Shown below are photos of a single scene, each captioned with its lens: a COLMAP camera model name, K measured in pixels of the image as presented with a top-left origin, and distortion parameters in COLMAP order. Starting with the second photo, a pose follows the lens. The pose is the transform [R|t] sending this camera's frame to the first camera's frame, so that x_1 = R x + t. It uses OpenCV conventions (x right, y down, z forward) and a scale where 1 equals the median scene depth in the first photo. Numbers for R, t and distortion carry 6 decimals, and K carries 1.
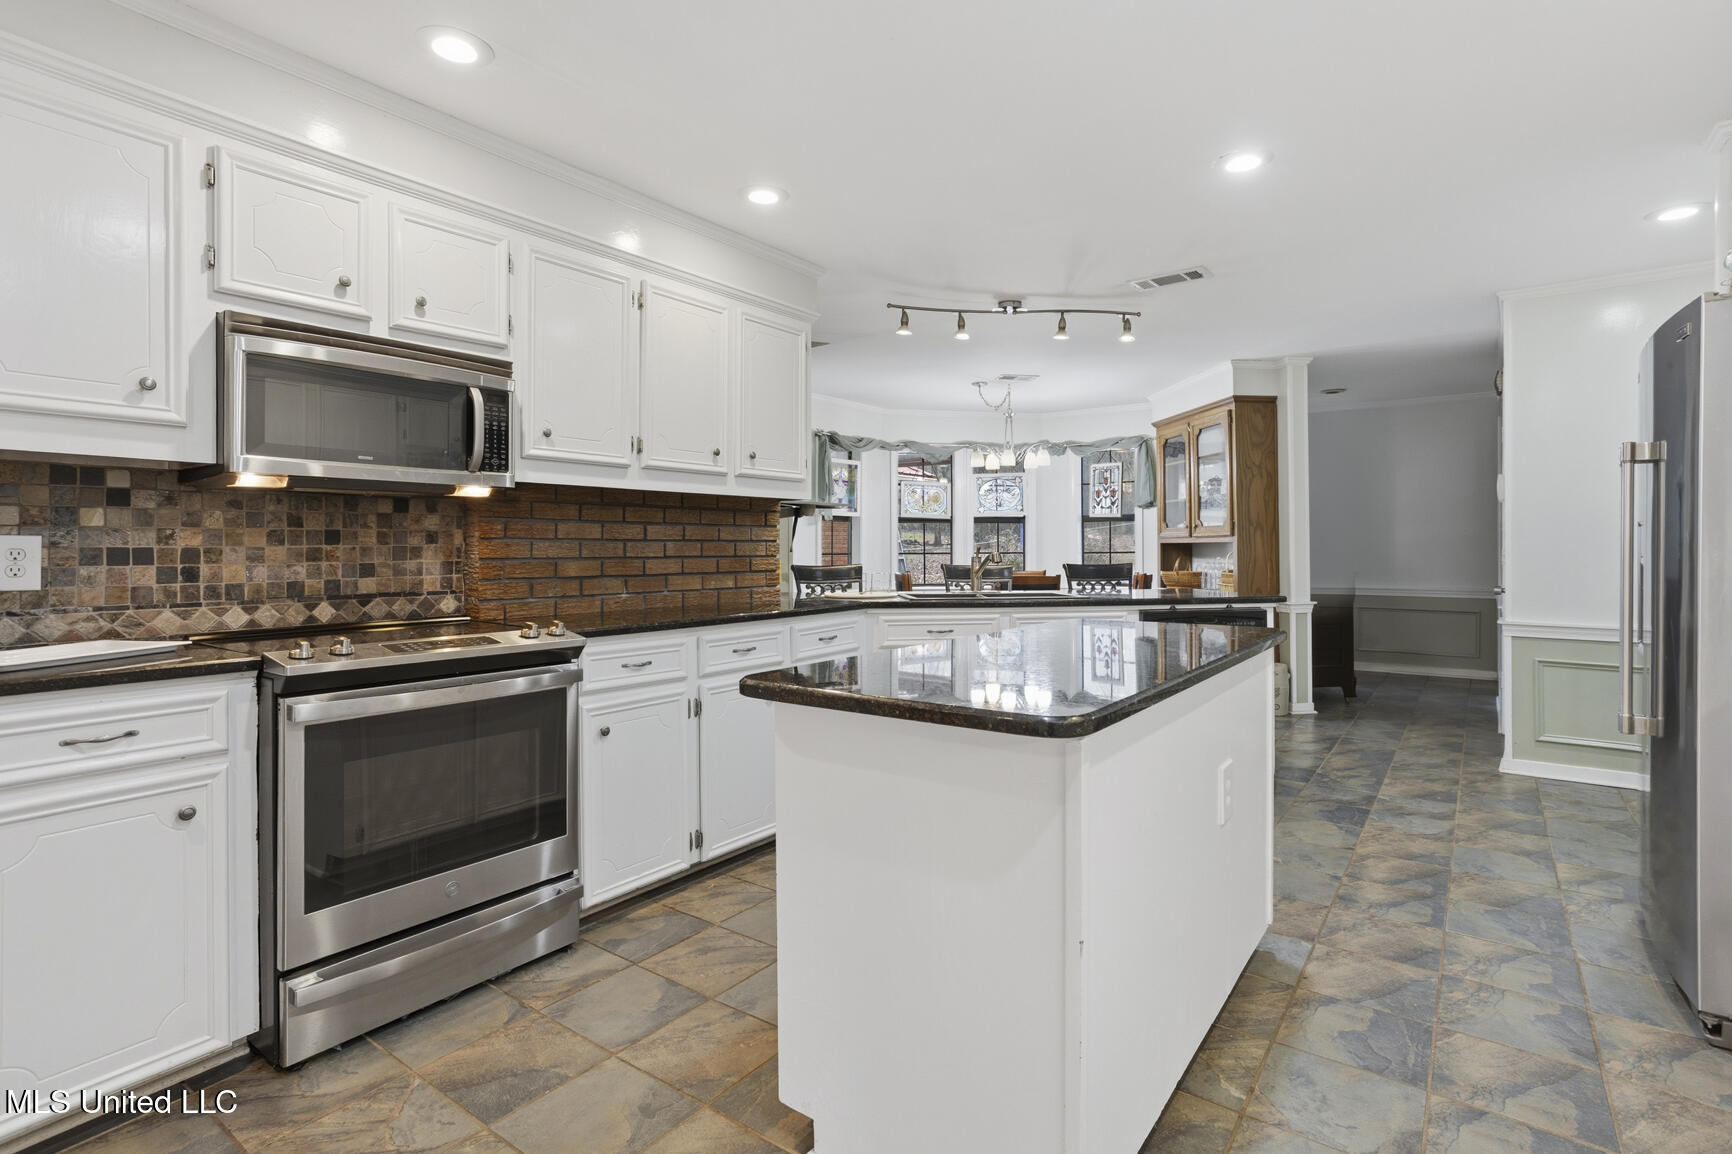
lens RADIAL K [[837.4, 0, 875.2], [0, 837.4, 556.5], [0, 0, 1]] dist [-0.026159, 0.001294]
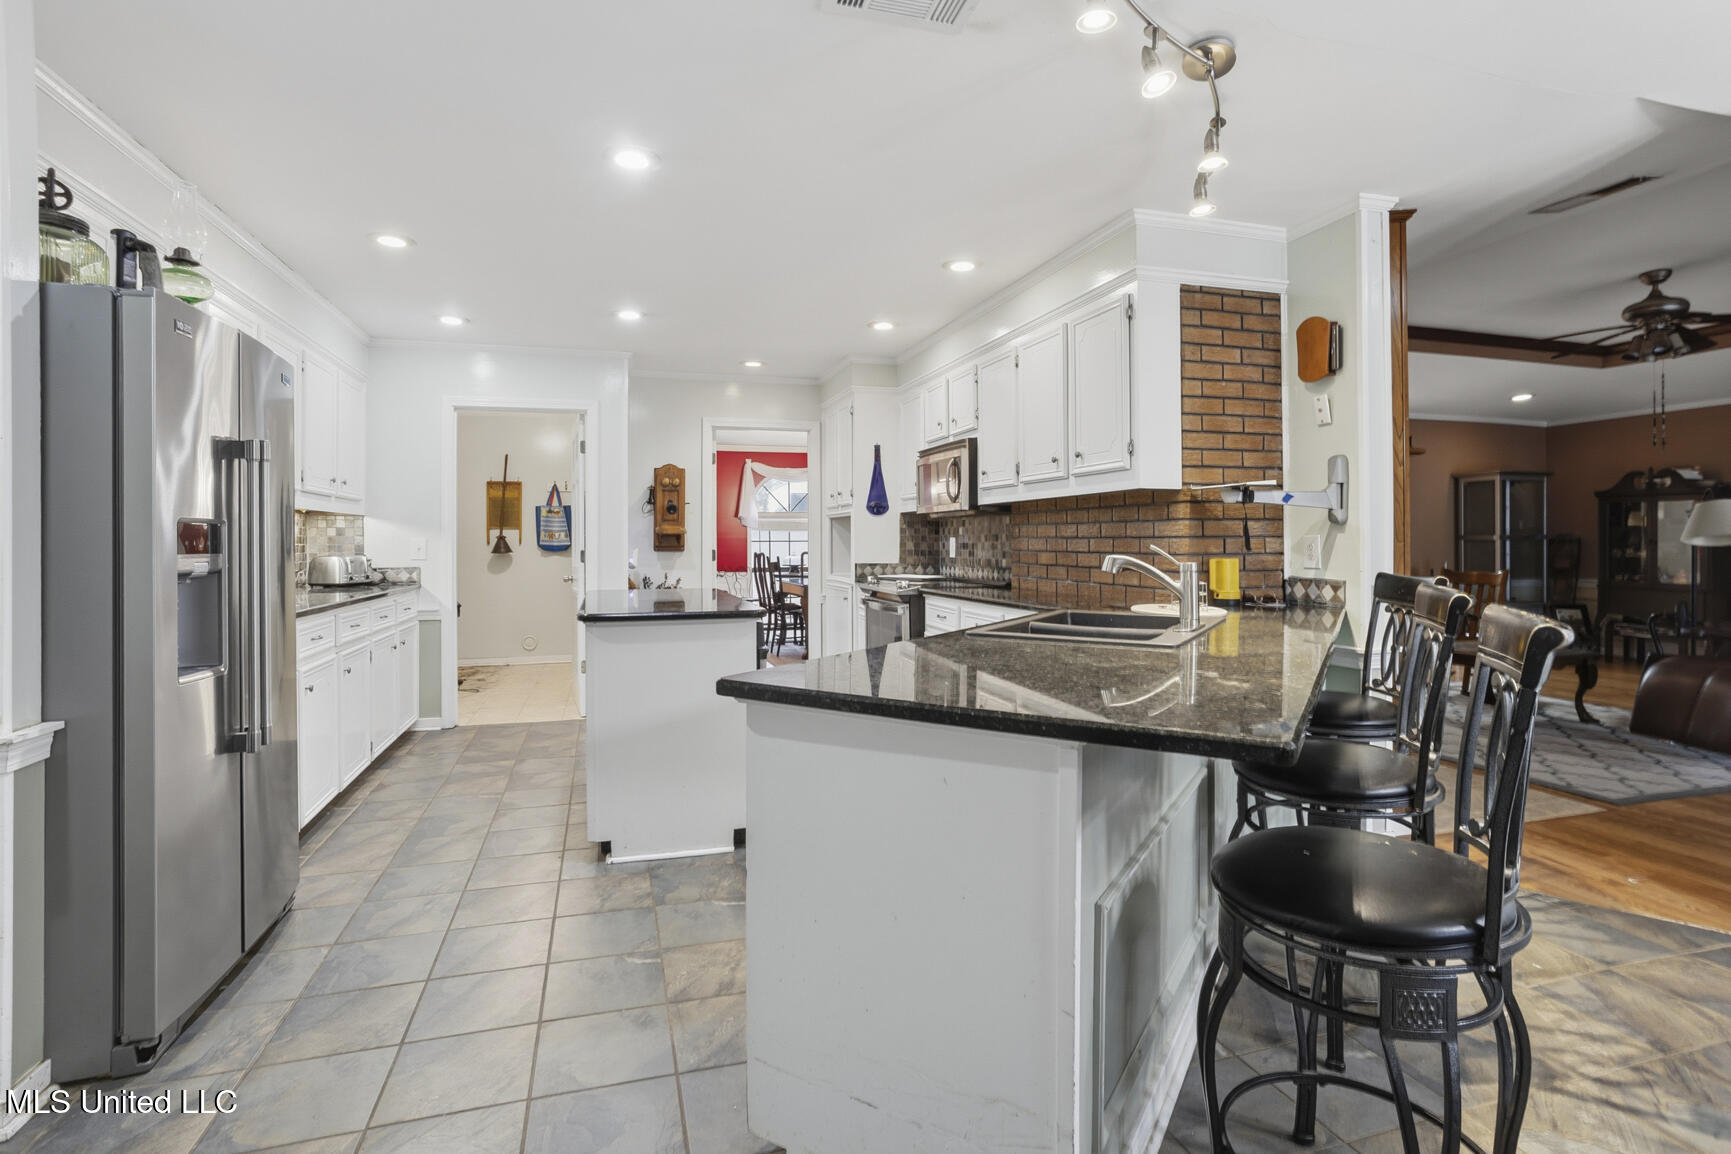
lens RADIAL K [[859.1, 0, 859.0], [0, 859.1, 543.8], [0, 0, 1]] dist [-0.047348, 0.025610]
pose [[-0.608059, 0.008516, -0.793846, 0.543162], [0.000709, 0.999948, 0.010184, -0.014047], [0.793892, 0.005630, -0.608033, 0.913886]]
